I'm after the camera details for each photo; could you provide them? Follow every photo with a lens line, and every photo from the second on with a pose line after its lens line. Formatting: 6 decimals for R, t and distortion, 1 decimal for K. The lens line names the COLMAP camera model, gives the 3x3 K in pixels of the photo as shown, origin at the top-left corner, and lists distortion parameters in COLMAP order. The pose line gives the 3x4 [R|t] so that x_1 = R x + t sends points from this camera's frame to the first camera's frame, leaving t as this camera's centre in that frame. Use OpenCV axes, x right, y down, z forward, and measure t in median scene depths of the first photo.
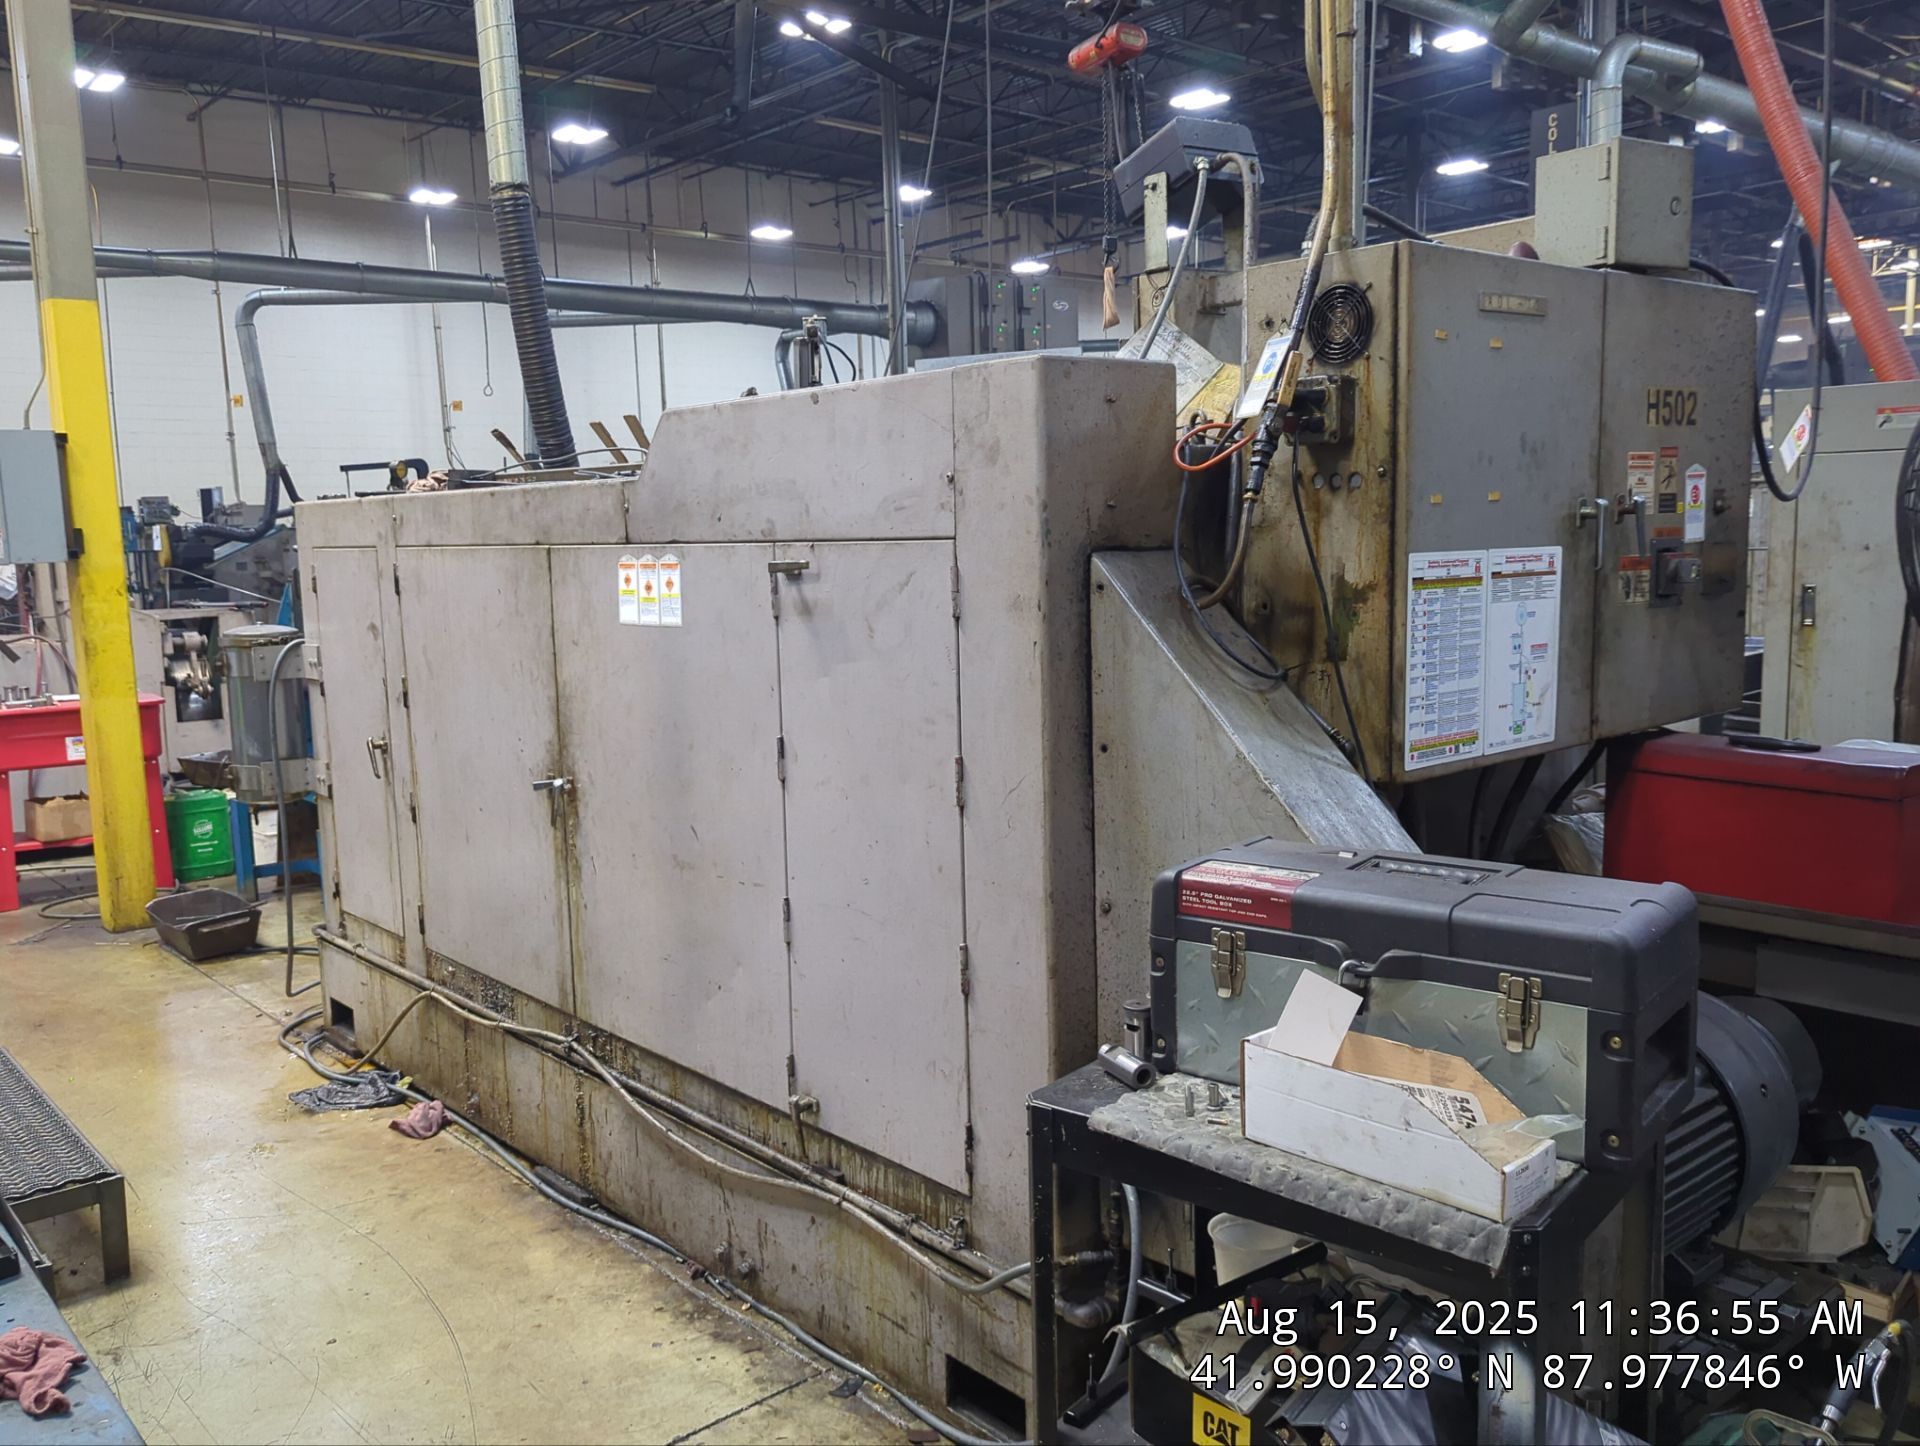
lens RADIAL K [[1575.4, 0, 951.5], [0, 1575.4, 730.3], [0, 0, 1]] dist [0.072657, -0.073484]
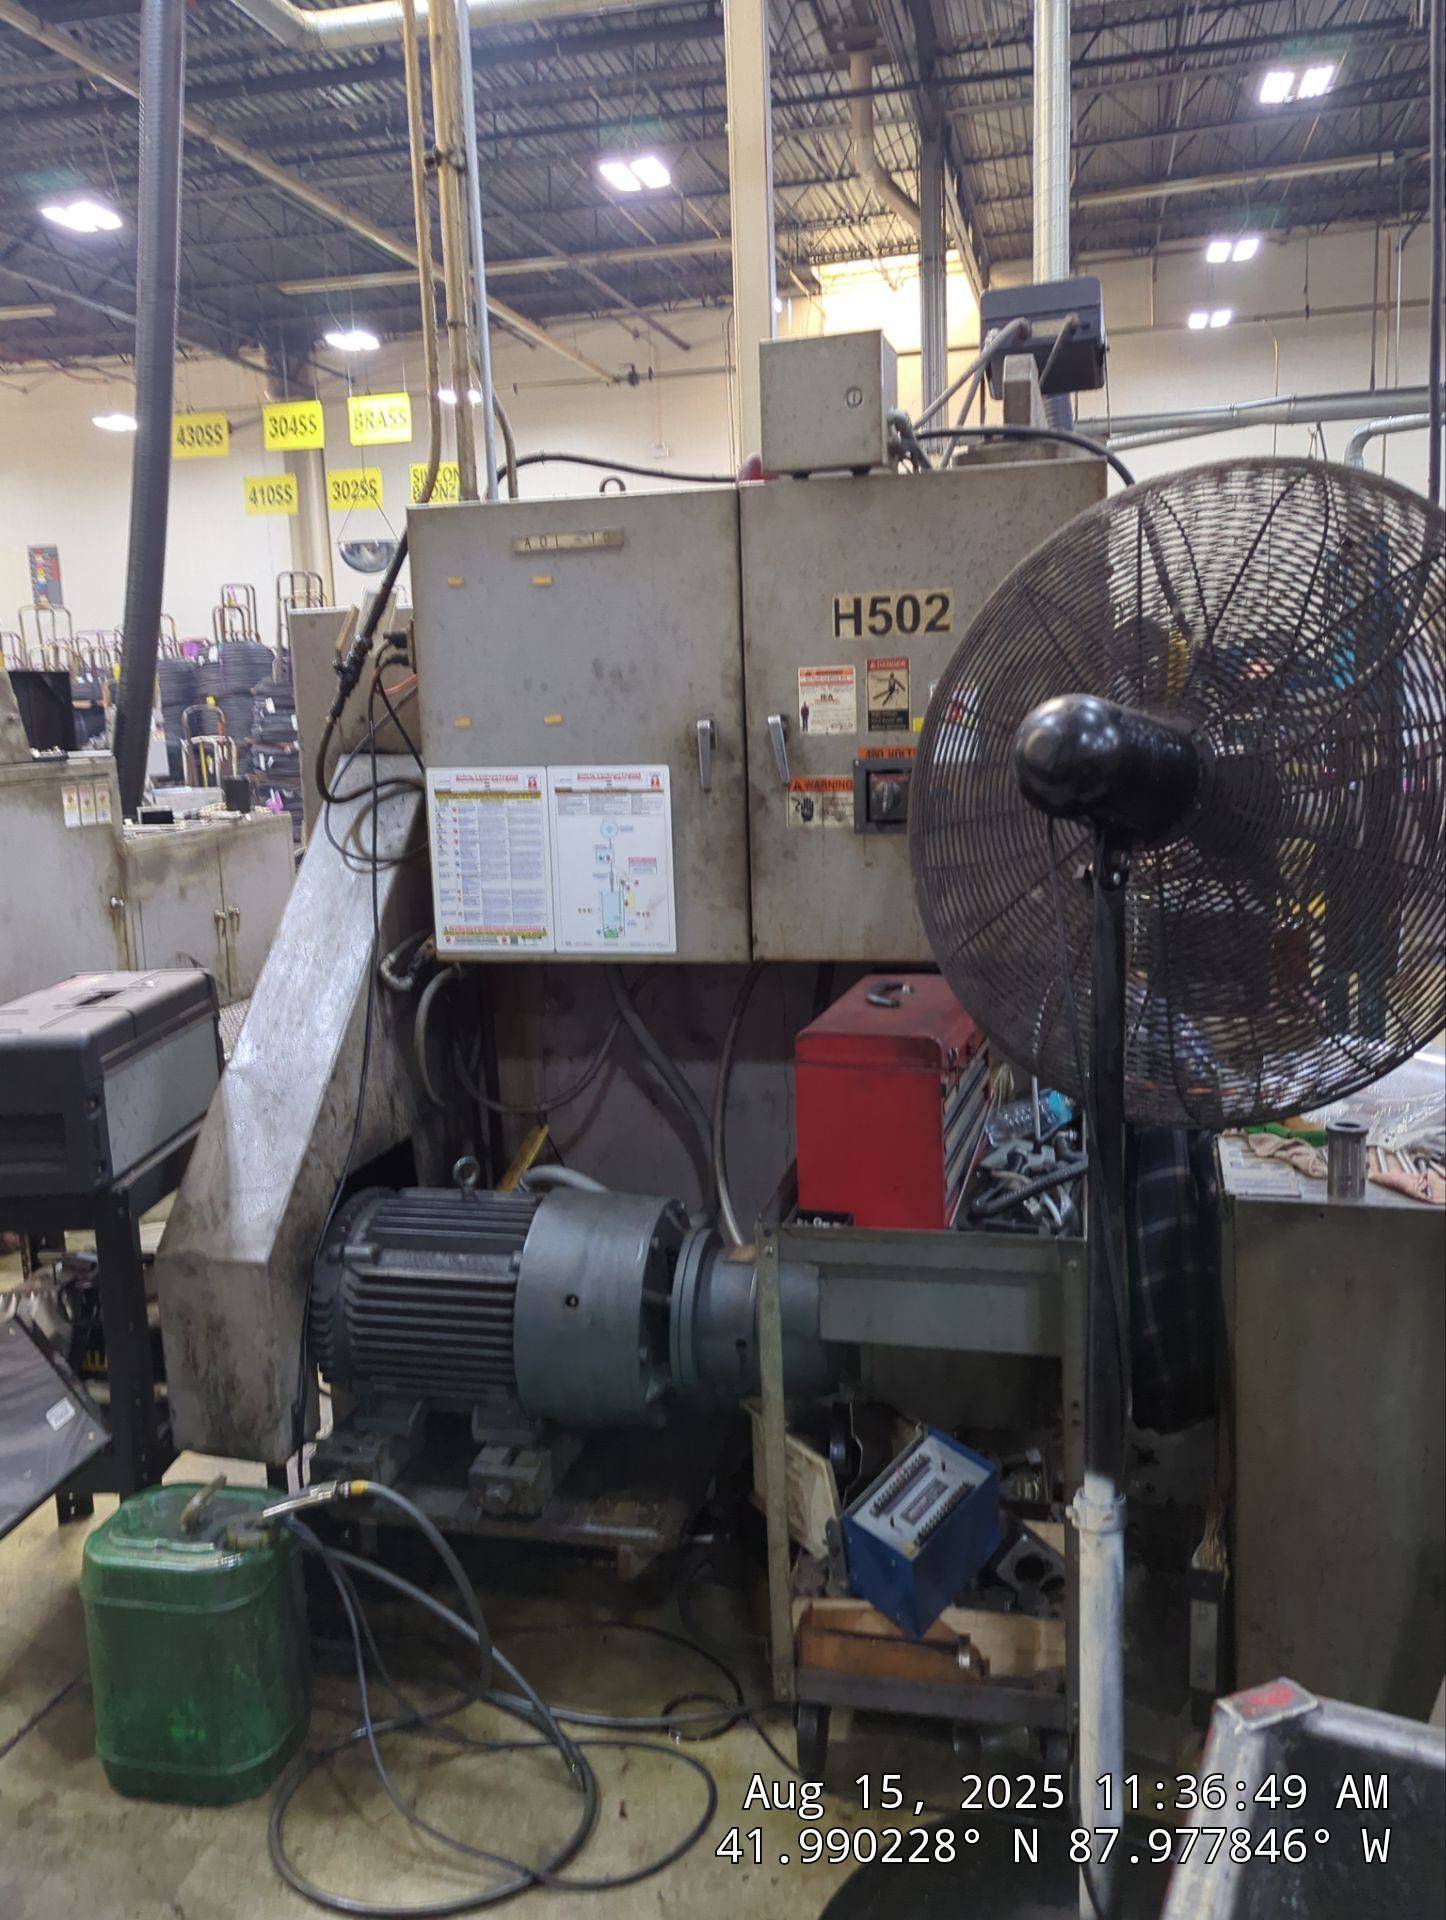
lens RADIAL K [[1575.4, 0, 720.5], [0, 1575.4, 938.9], [0, 0, 1]] dist [0.072657, -0.073484]
pose [[0.589449, 0.133546, -0.796690, 1.117879], [-0.086729, 0.991002, 0.101949, -0.101012], [0.803136, 0.009003, 0.595728, 0.379471]]
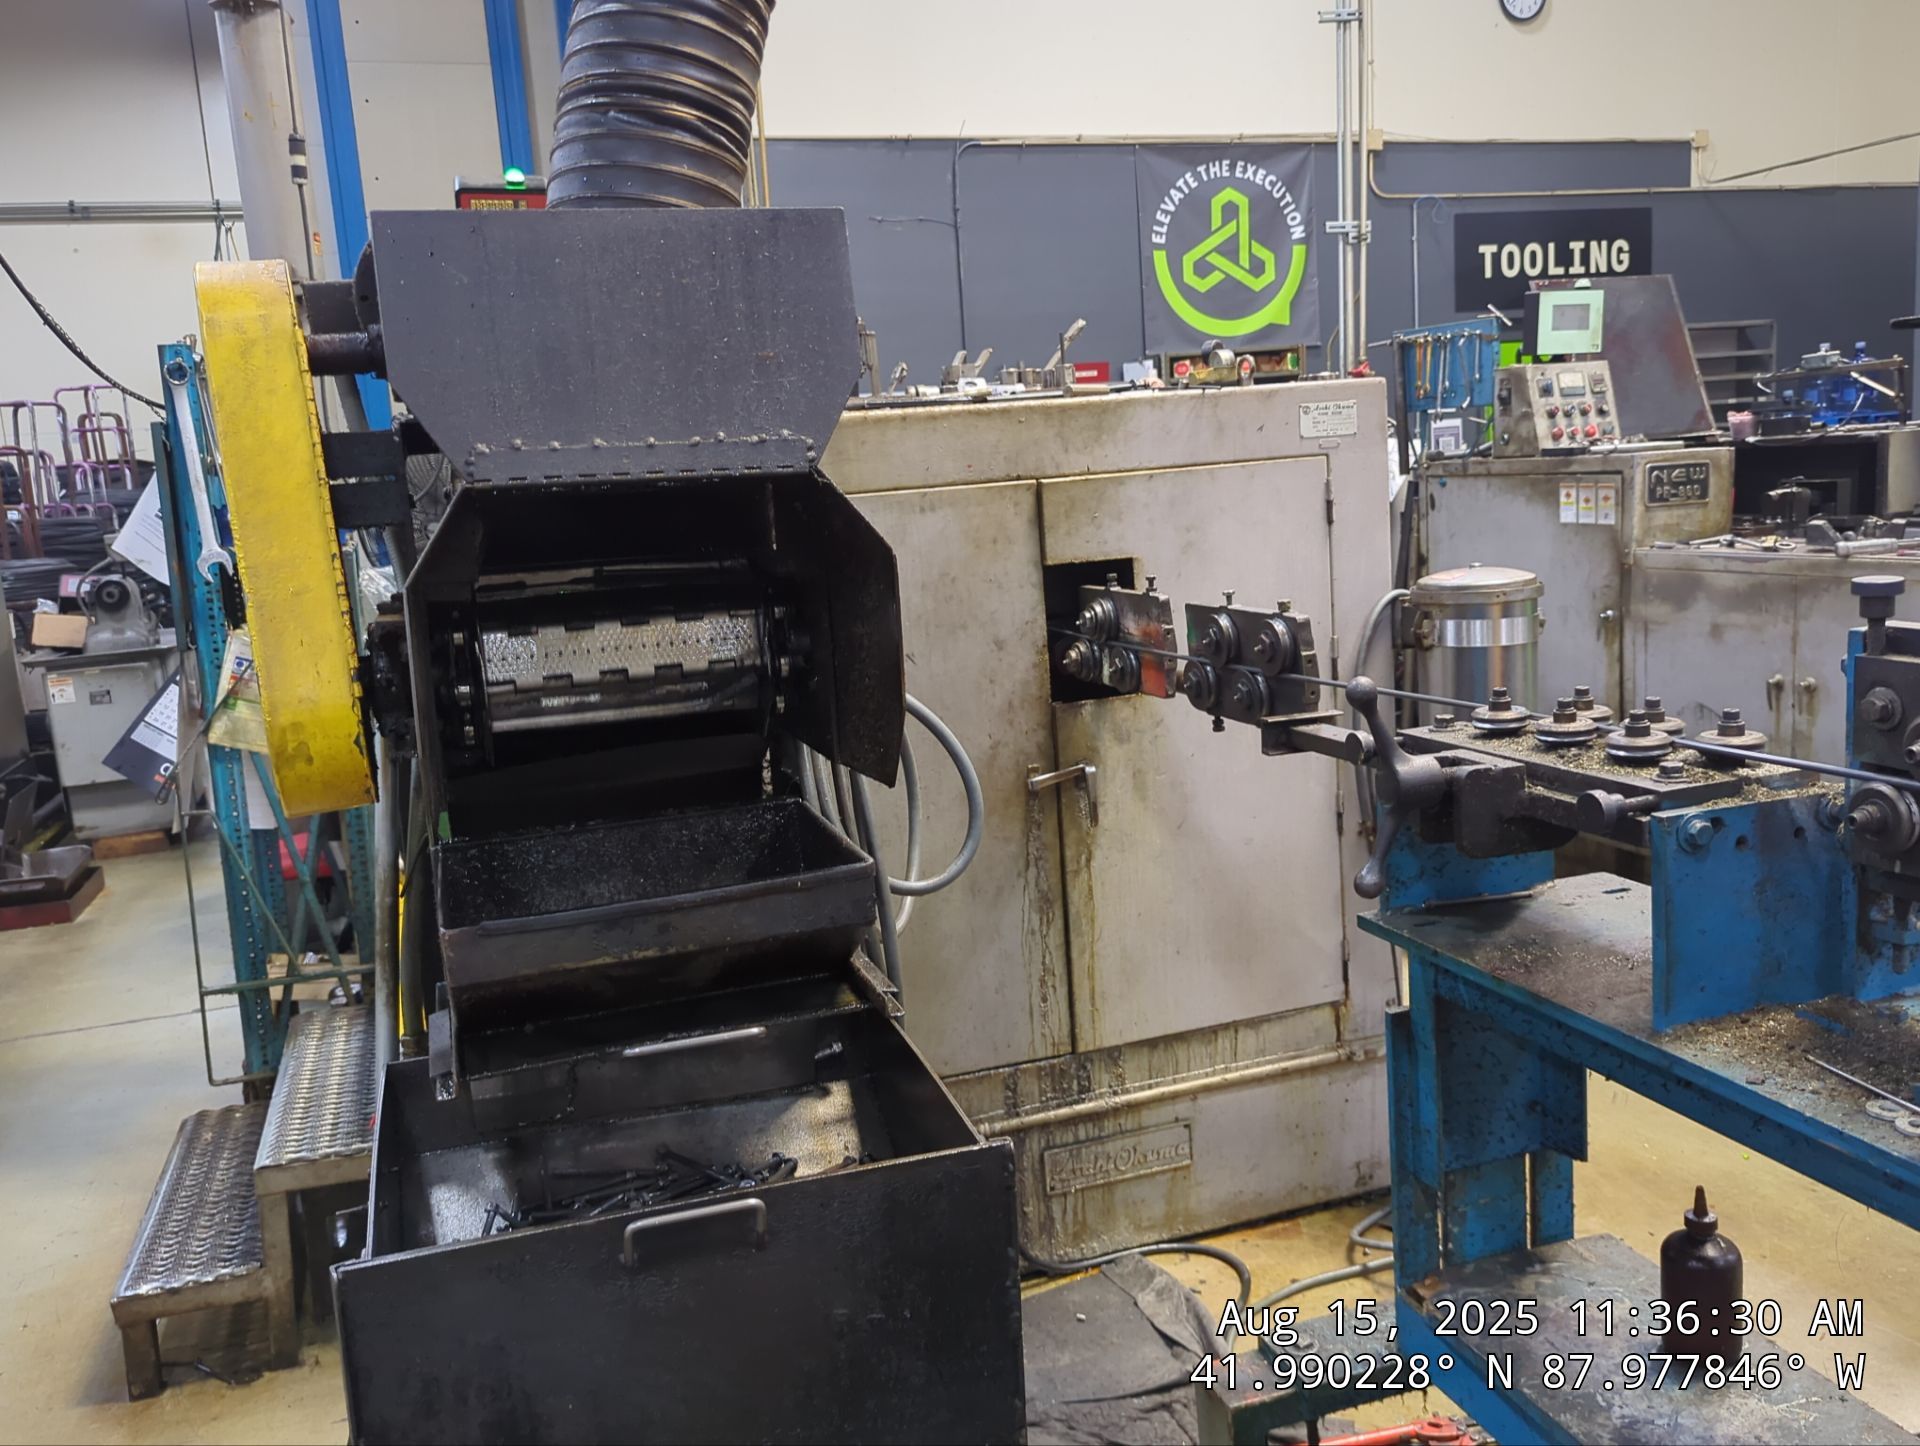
lens RADIAL K [[1575.4, 0, 952.4], [0, 1575.4, 724.1], [0, 0, 1]] dist [0.072657, -0.073484]
pose [[-0.921745, 0.031344, 0.386528, -0.798280], [0.144765, 0.952486, 0.267980, -0.335240], [-0.359763, 0.302965, -0.882487, 2.702690]]
